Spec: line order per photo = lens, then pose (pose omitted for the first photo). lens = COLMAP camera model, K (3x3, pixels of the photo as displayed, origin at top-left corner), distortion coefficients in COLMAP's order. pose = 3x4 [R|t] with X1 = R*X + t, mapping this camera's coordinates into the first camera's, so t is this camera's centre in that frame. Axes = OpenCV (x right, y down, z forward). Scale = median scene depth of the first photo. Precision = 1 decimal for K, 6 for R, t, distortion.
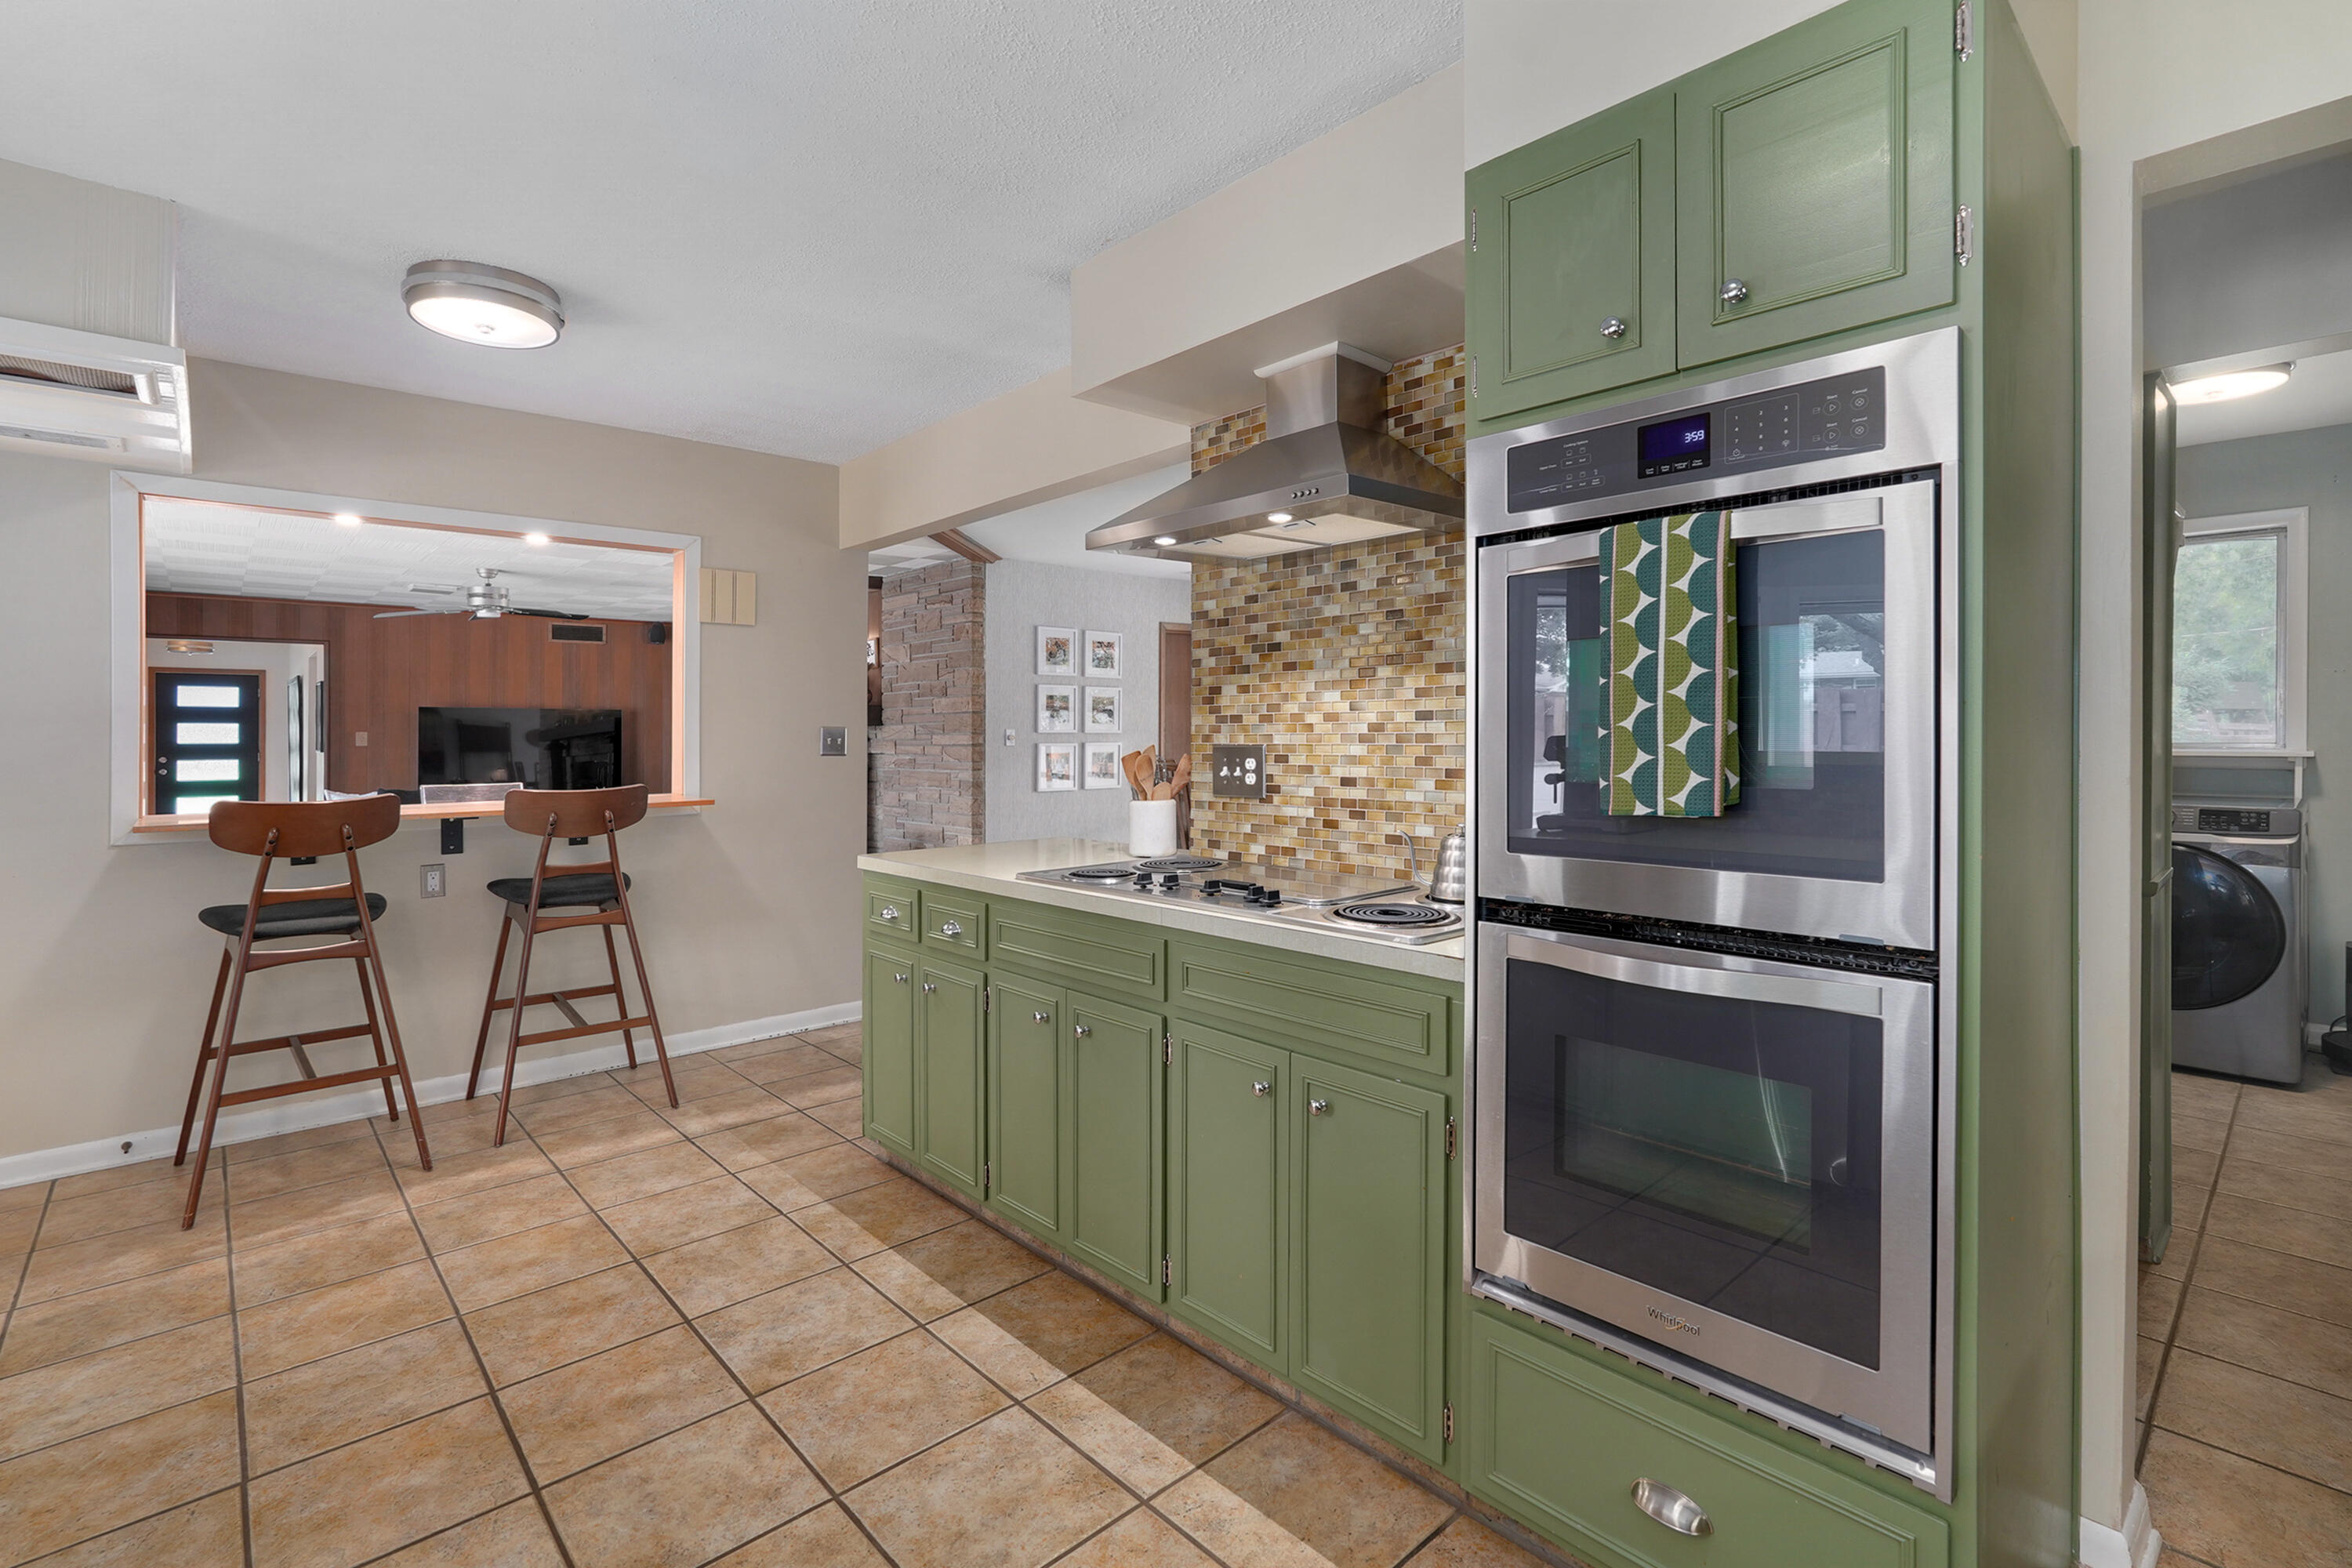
lens RADIAL K [[1061.0, 0, 1183.4], [0, 1061.0, 736.6], [0, 0, 1]] dist [-0.000542, -0.000366]
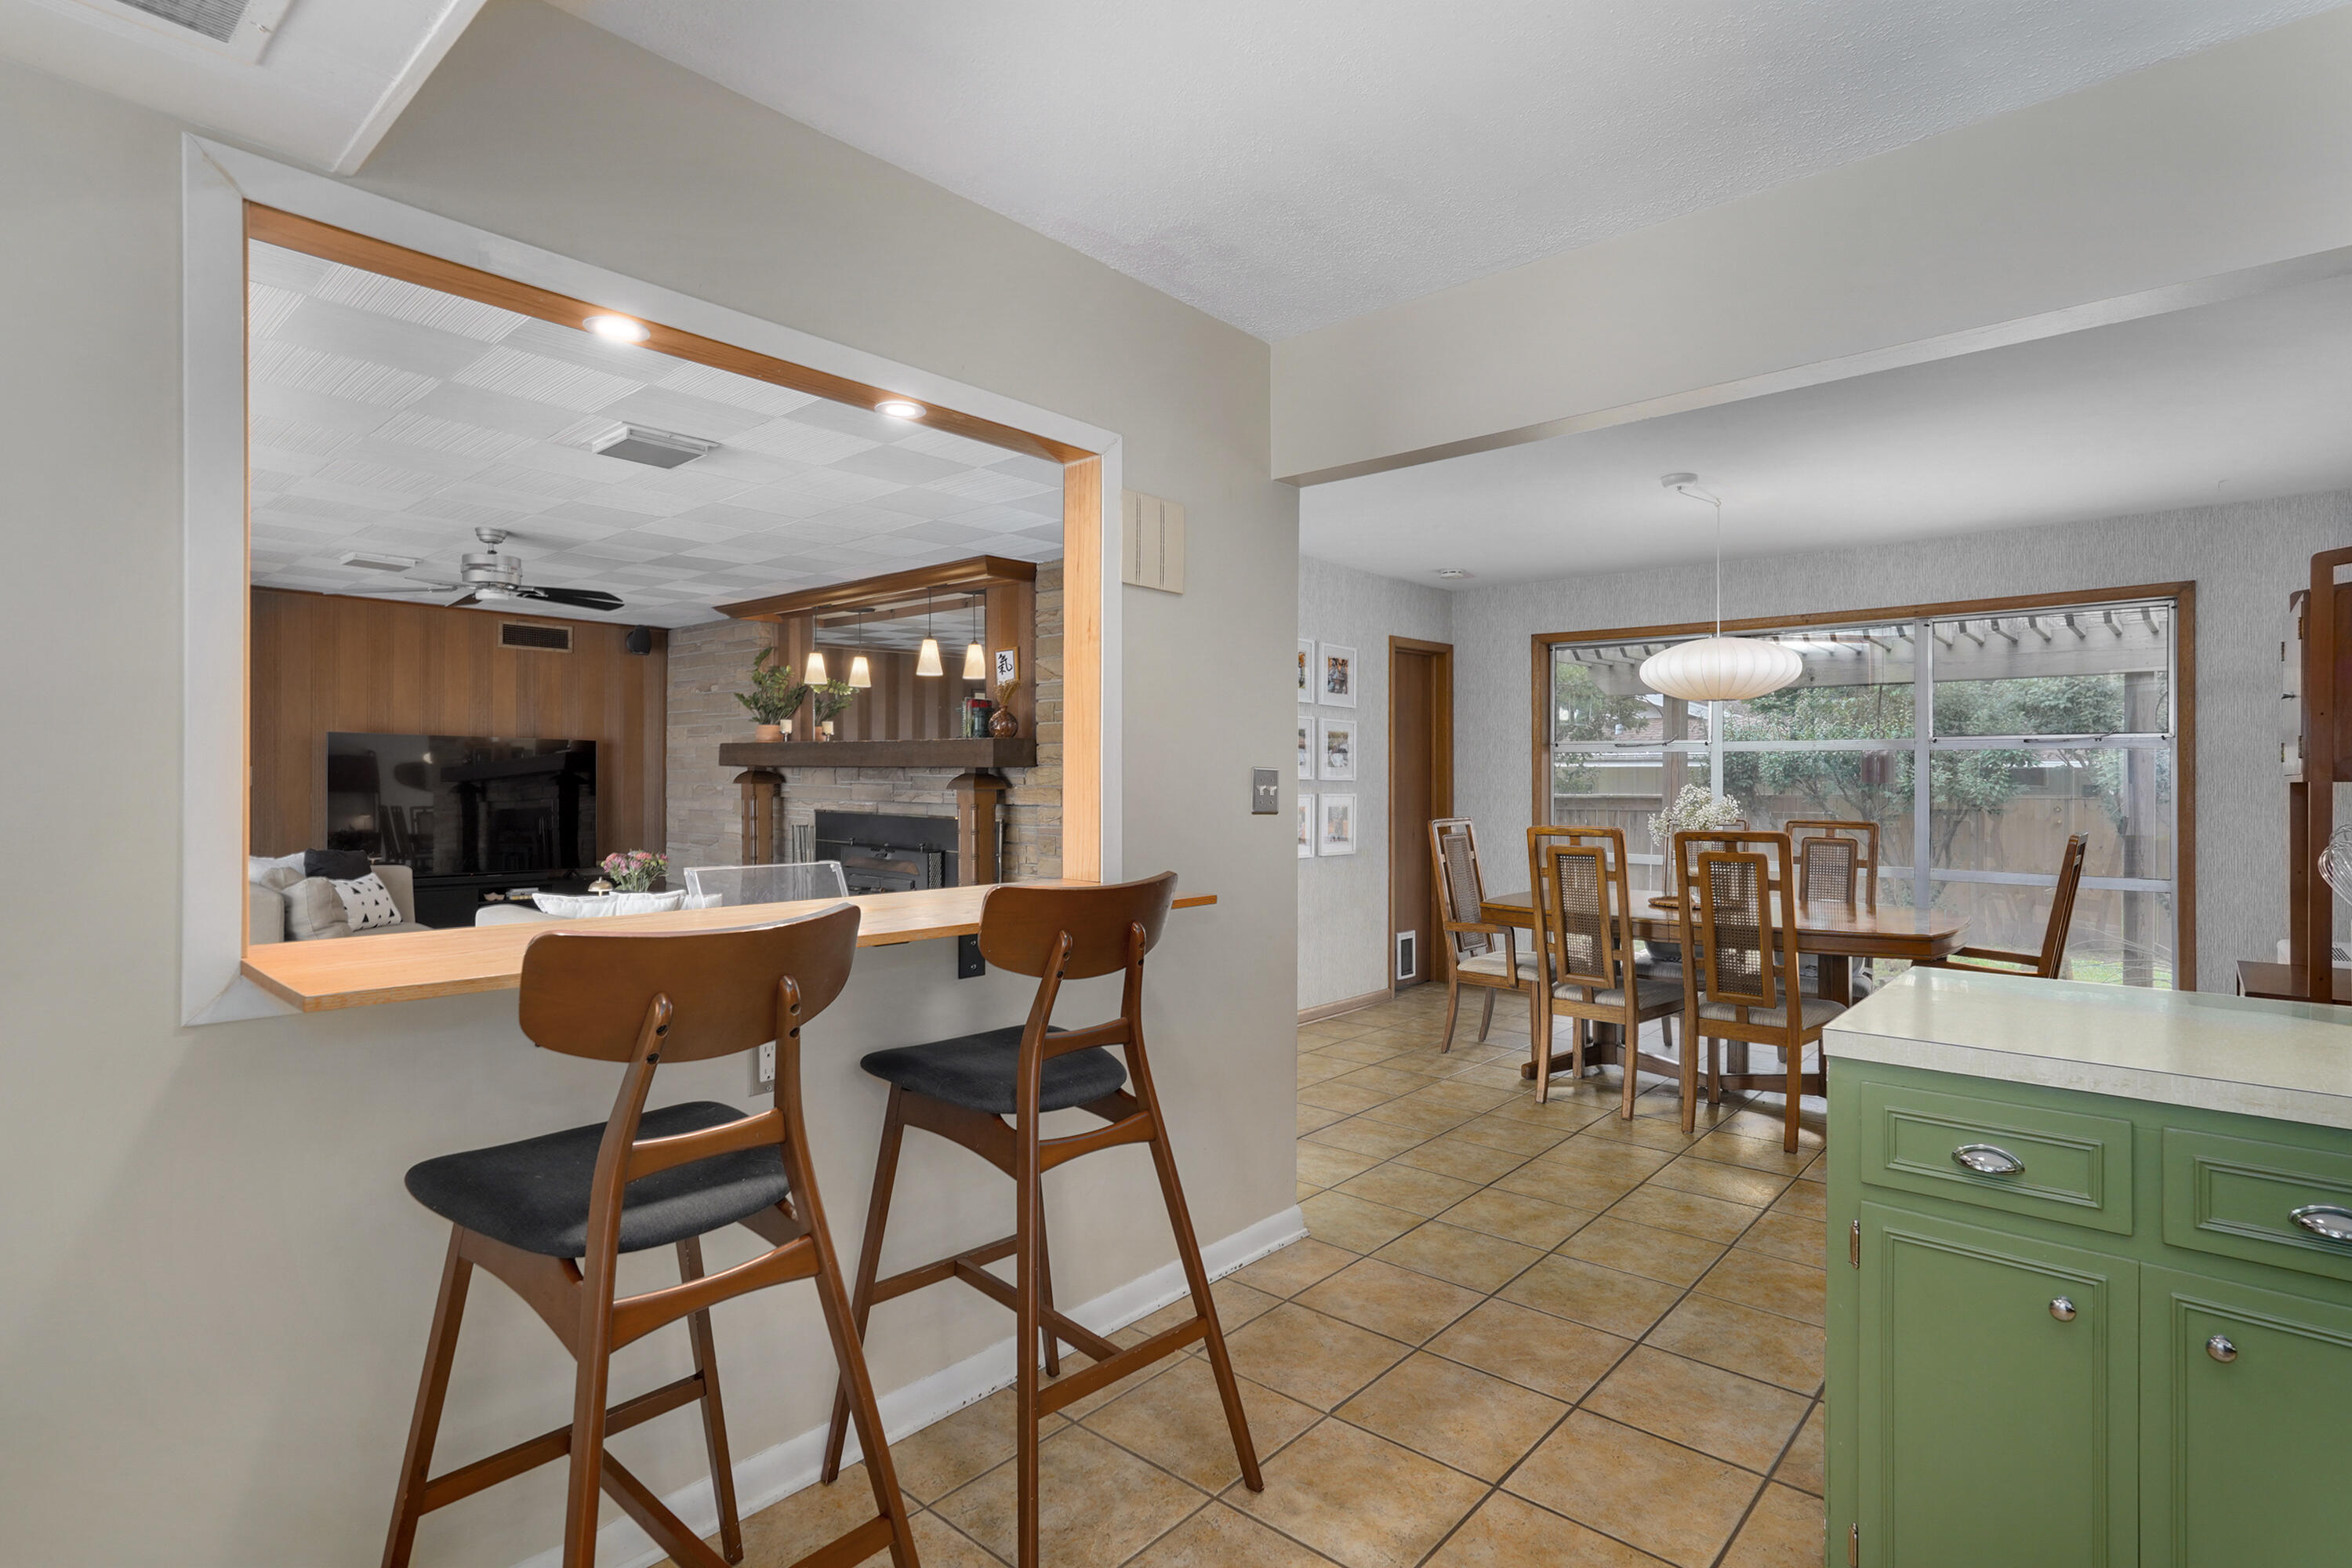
lens RADIAL K [[1147.7, 0, 1176.0], [0, 1147.7, 784.0], [0, 0, 1]] dist [0.003219, 0.000442]
pose [[0.995062, 0.011037, 0.098637, -0.291925], [-0.010942, 0.999939, -0.001509, 0.001877], [-0.098648, 0.000422, 0.995122, 0.223025]]
